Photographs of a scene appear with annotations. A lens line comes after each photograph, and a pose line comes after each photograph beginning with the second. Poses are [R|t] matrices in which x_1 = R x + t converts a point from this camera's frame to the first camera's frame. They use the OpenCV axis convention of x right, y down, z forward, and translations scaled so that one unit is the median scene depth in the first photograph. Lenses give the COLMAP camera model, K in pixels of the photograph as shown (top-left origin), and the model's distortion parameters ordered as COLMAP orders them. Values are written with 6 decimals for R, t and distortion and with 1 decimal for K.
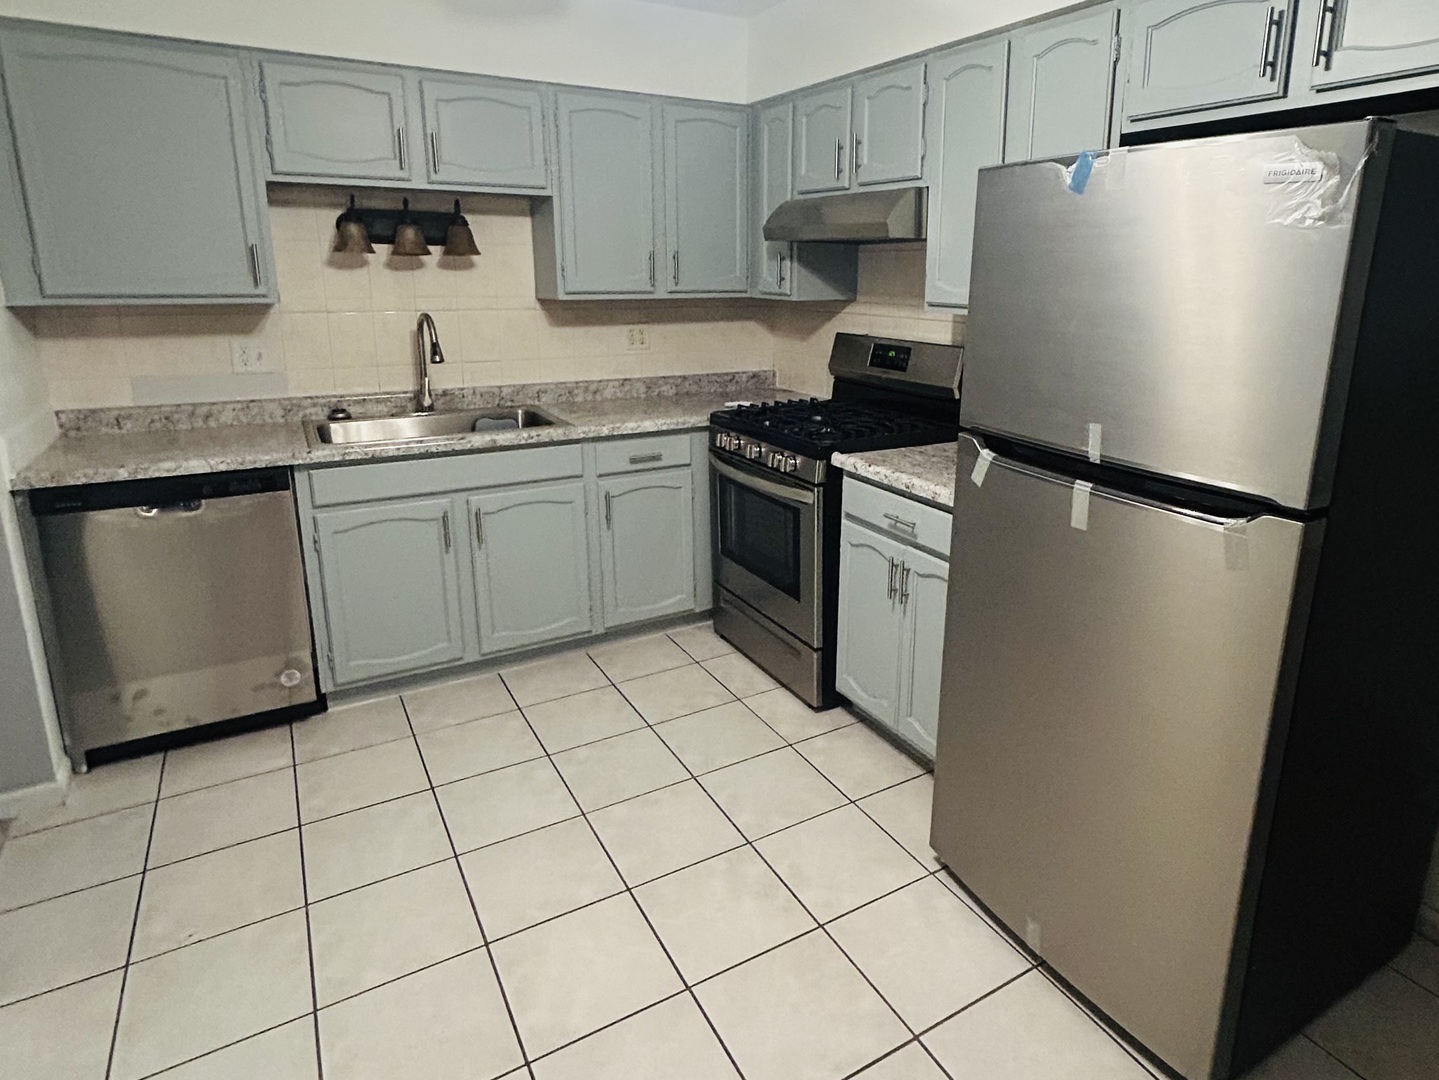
lens RADIAL K [[573.3, 0, 720.3], [0, 573.3, 542.1], [0, 0, 1]] dist [-0.001109, -0.000161]
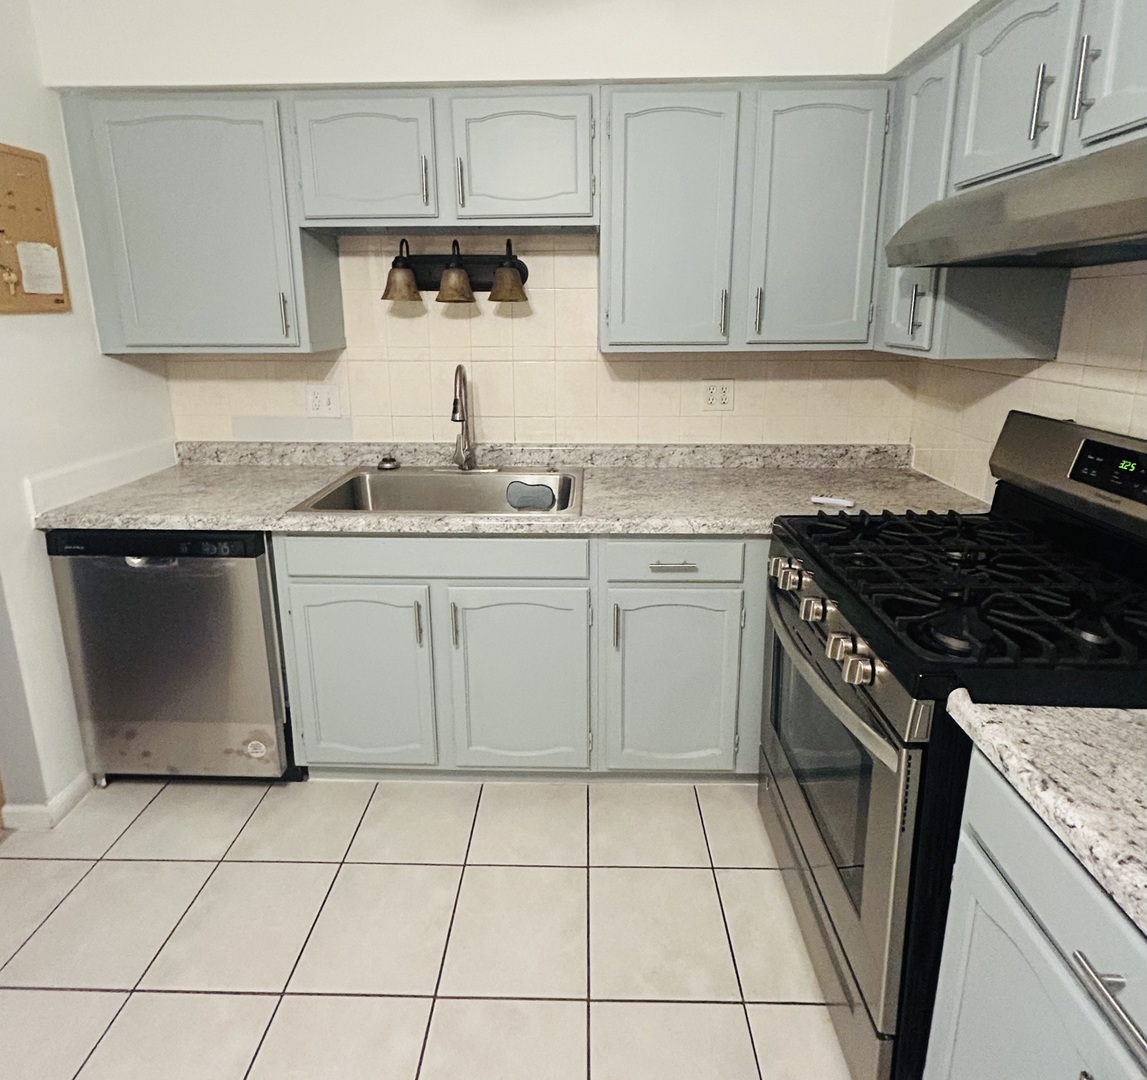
lens RADIAL K [[630.4, 0, 573.1], [0, 630.4, 537.5], [0, 0, 1]] dist [-0.000078, -0.001685]
pose [[0.912356, 0.125340, -0.389738, 0.055336], [-0.165318, 0.983707, -0.070640, -0.104999], [0.374534, 0.128879, 0.918213, 0.223713]]
